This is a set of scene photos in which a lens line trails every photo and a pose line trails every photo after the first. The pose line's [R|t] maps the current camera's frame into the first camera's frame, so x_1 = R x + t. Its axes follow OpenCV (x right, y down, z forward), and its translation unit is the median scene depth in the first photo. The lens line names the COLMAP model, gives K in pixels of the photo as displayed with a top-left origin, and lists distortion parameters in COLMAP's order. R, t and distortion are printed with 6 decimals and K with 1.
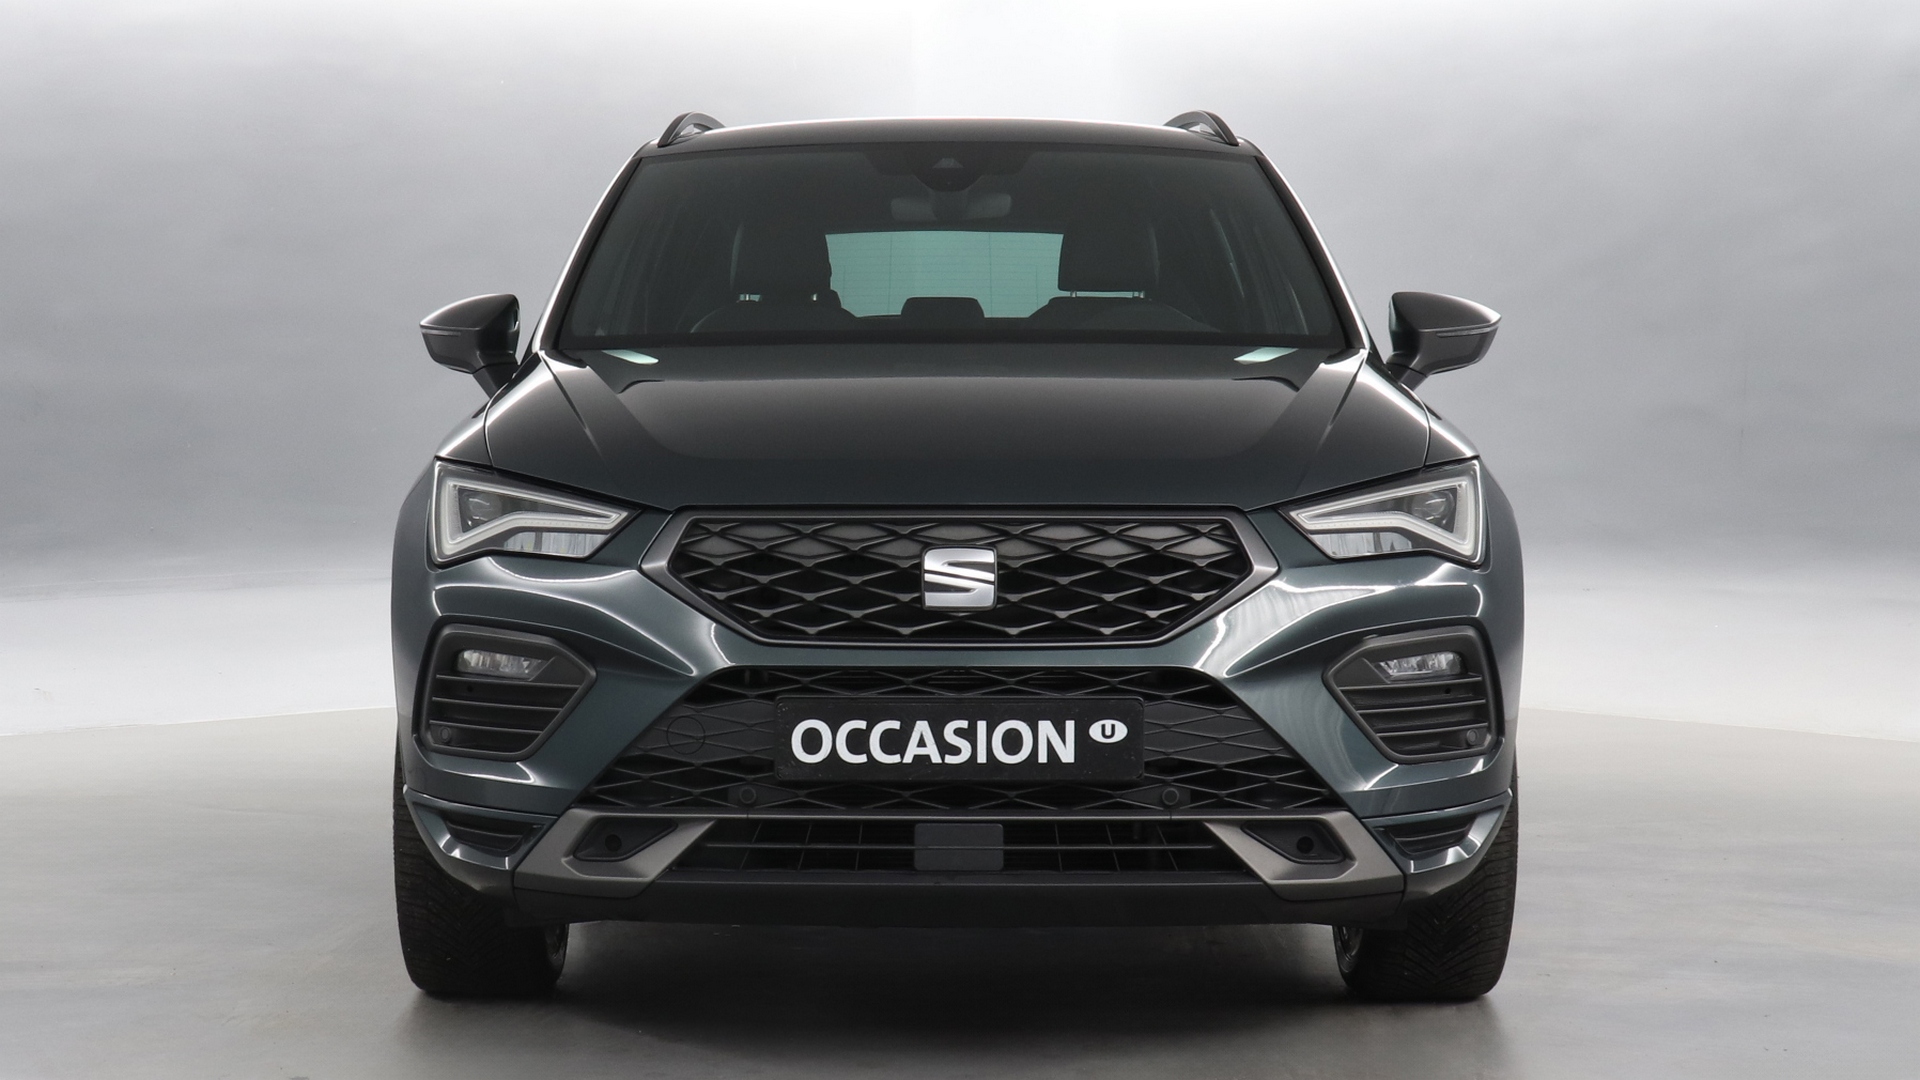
lens RADIAL K [[3137.0, 0, 911.2], [0, 3137.0, 540.3], [0, 0, 1]] dist [-0.016750, -0.059636]
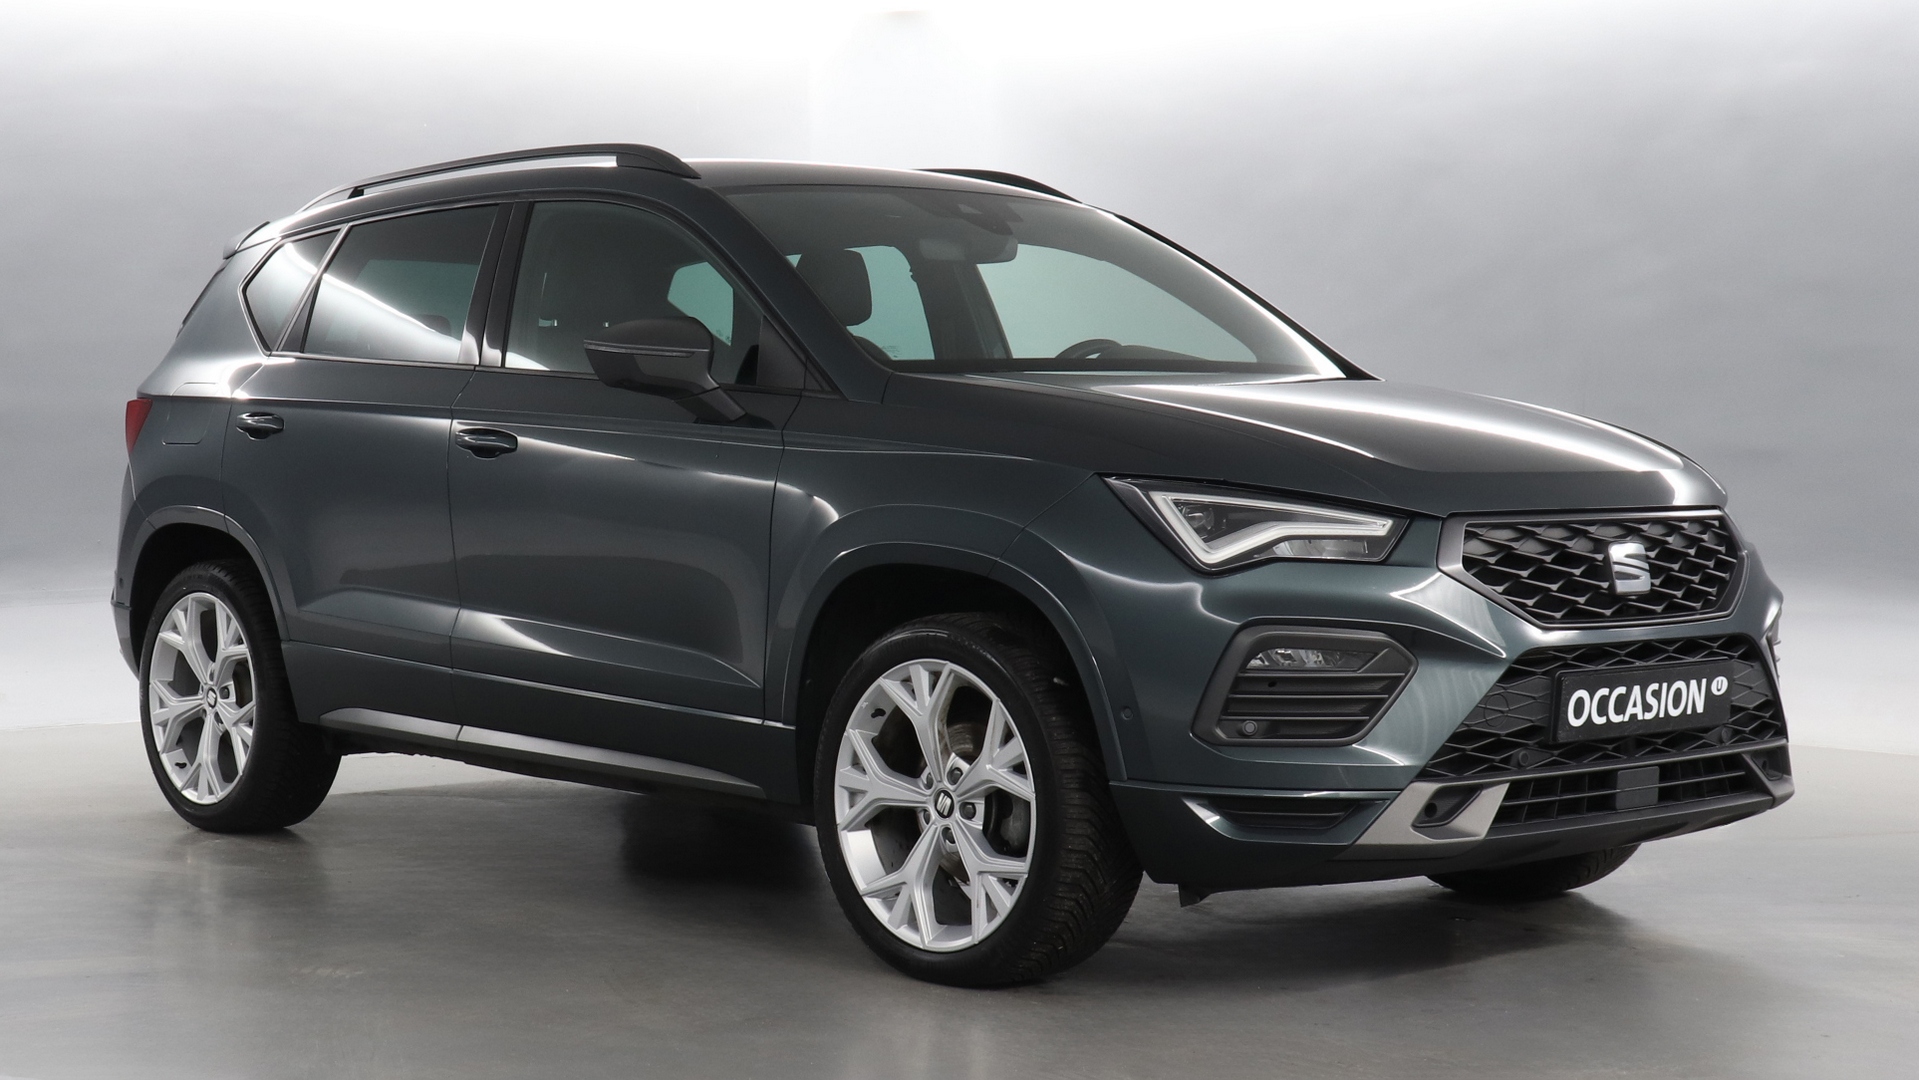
lens RADIAL K [[3135.3, 0, 910.7], [0, 3135.3, 540.3], [0, 0, 1]] dist [-0.016750, -0.059636]
pose [[0.724989, -0.024351, 0.688330, -1.027985], [0.022762, 0.999676, 0.011391, -0.019028], [-0.688385, 0.007409, 0.725308, 0.307968]]
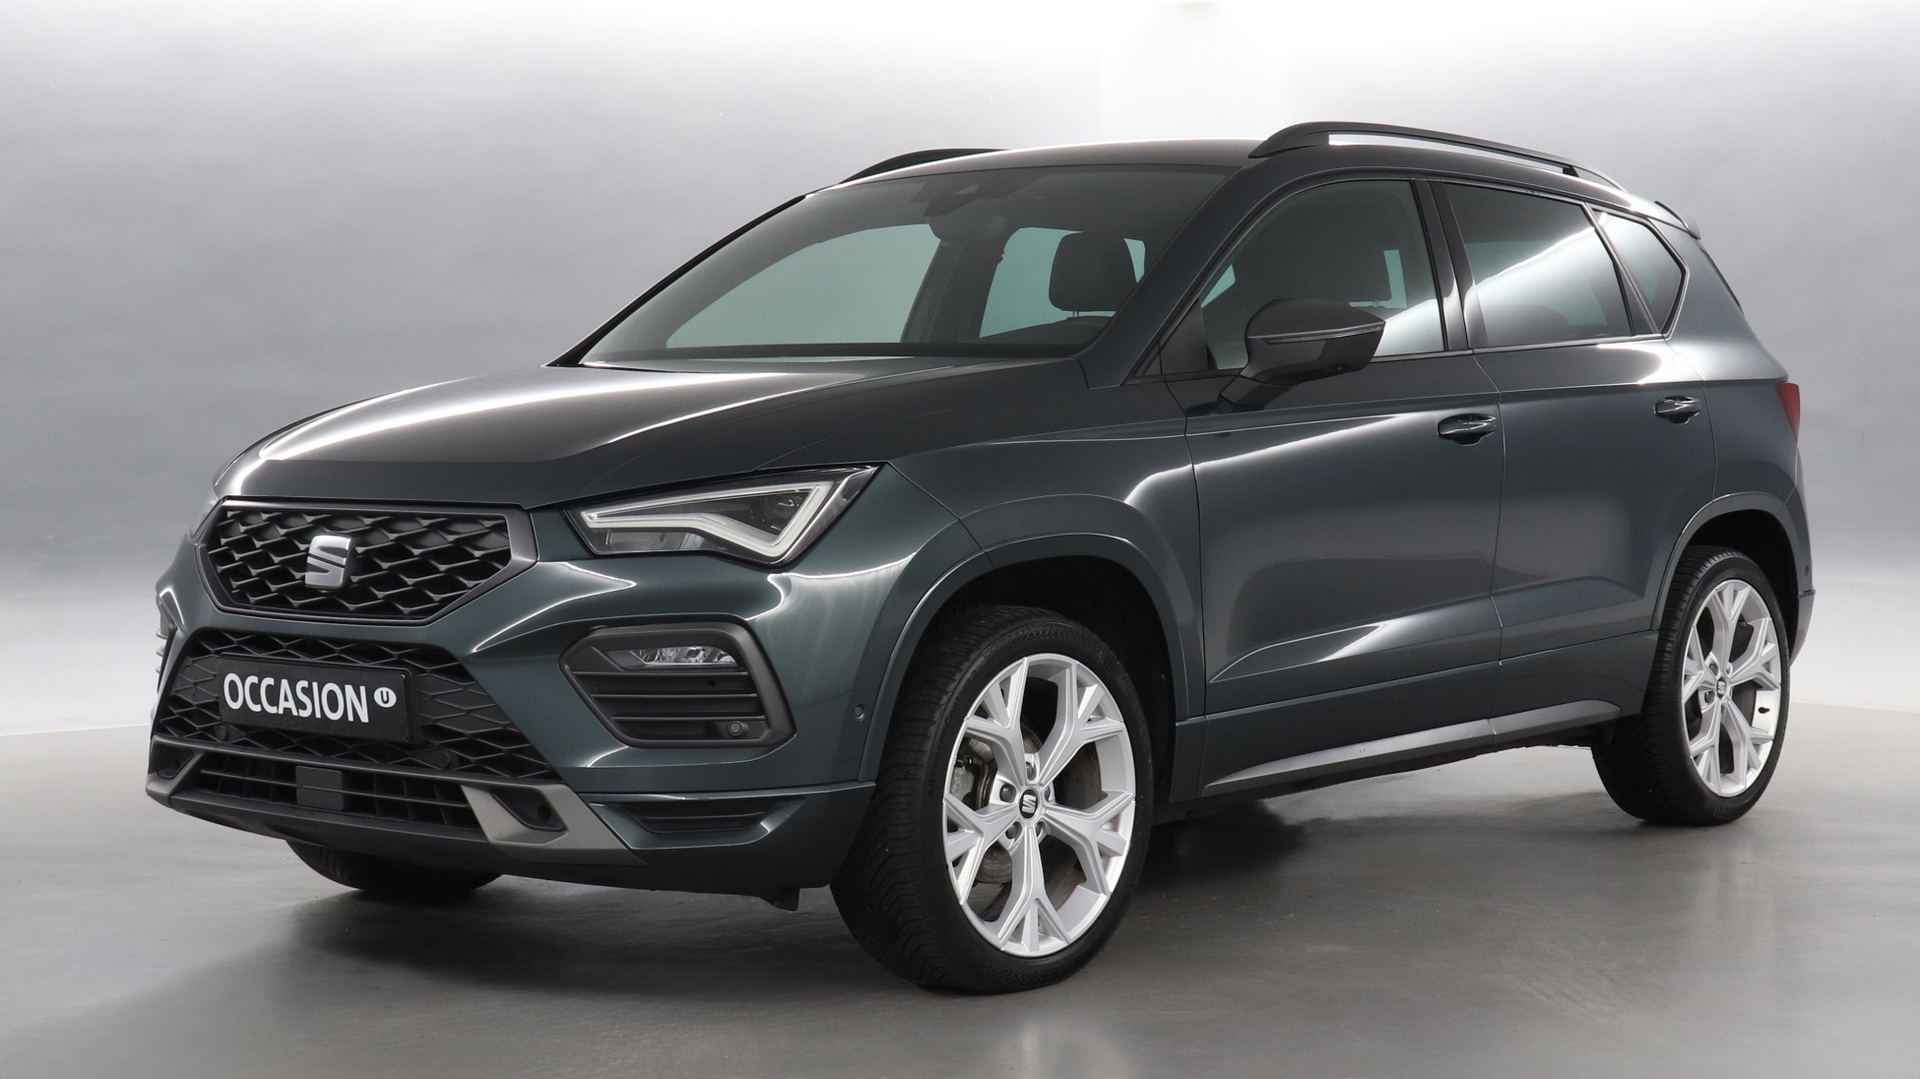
lens RADIAL K [[3137.0, 0, 911.2], [0, 3137.0, 539.8], [0, 0, 1]] dist [-0.016750, -0.059636]
pose [[0.752071, 0.026077, -0.658566, 0.959693], [-0.022106, 0.999653, 0.014338, -0.017847], [0.658711, 0.003775, 0.752386, 0.255625]]
